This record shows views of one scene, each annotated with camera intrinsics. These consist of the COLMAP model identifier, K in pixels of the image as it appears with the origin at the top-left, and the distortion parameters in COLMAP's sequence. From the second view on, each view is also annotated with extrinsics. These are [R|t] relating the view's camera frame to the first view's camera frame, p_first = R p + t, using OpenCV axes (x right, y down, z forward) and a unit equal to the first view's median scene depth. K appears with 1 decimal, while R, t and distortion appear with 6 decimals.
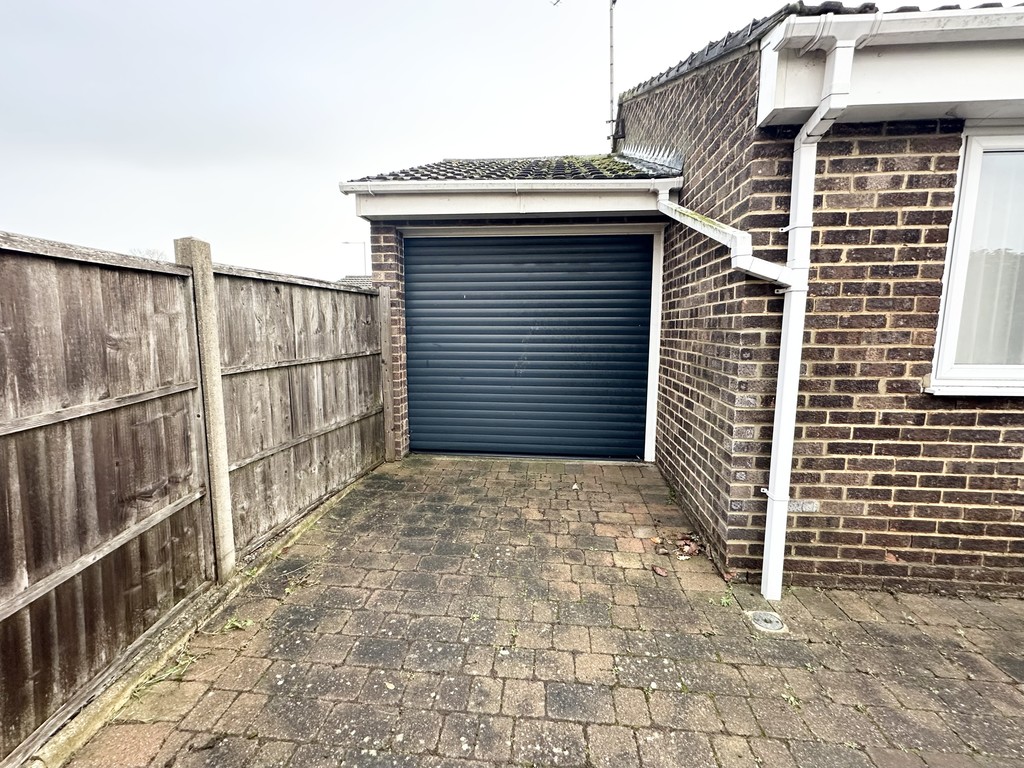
lens RADIAL K [[438.2, 0, 512.2], [0, 438.2, 383.3], [0, 0, 1]] dist [0.000290, -0.000505]
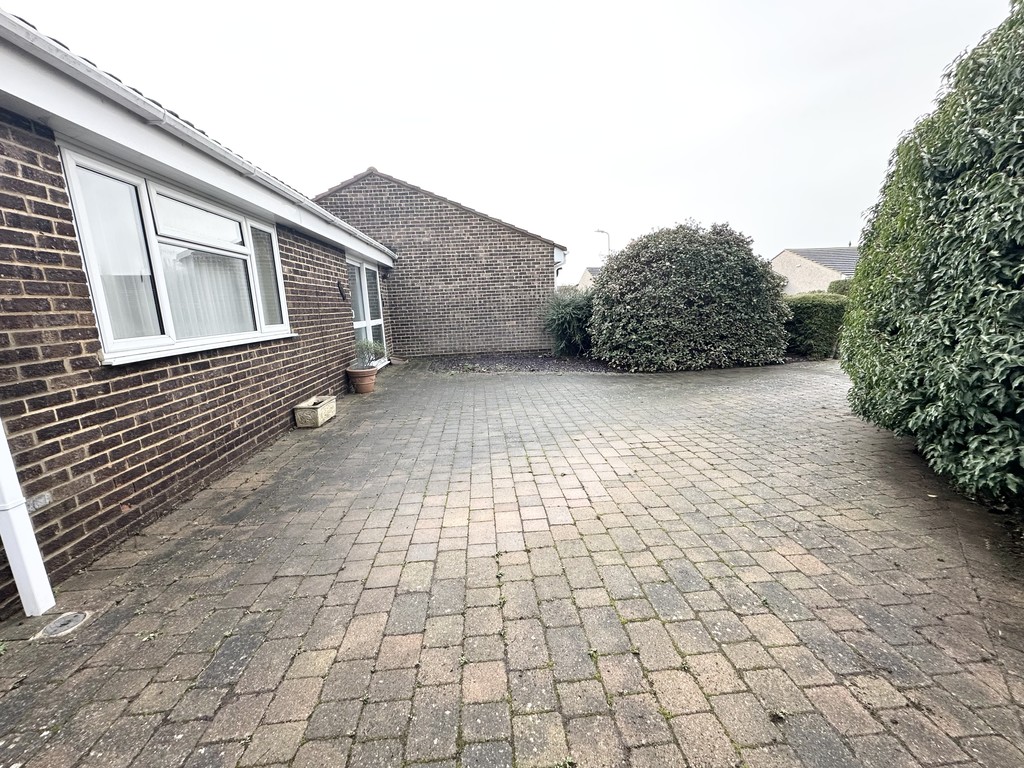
lens RADIAL K [[408.2, 0, 508.4], [0, 408.2, 384.2], [0, 0, 1]] dist [0.001964, 0.000353]
pose [[-0.159499, -0.188028, 0.969126, -0.307504], [0.162770, 0.963249, 0.213676, 0.011984], [-0.973687, 0.191826, -0.123032, 0.075981]]
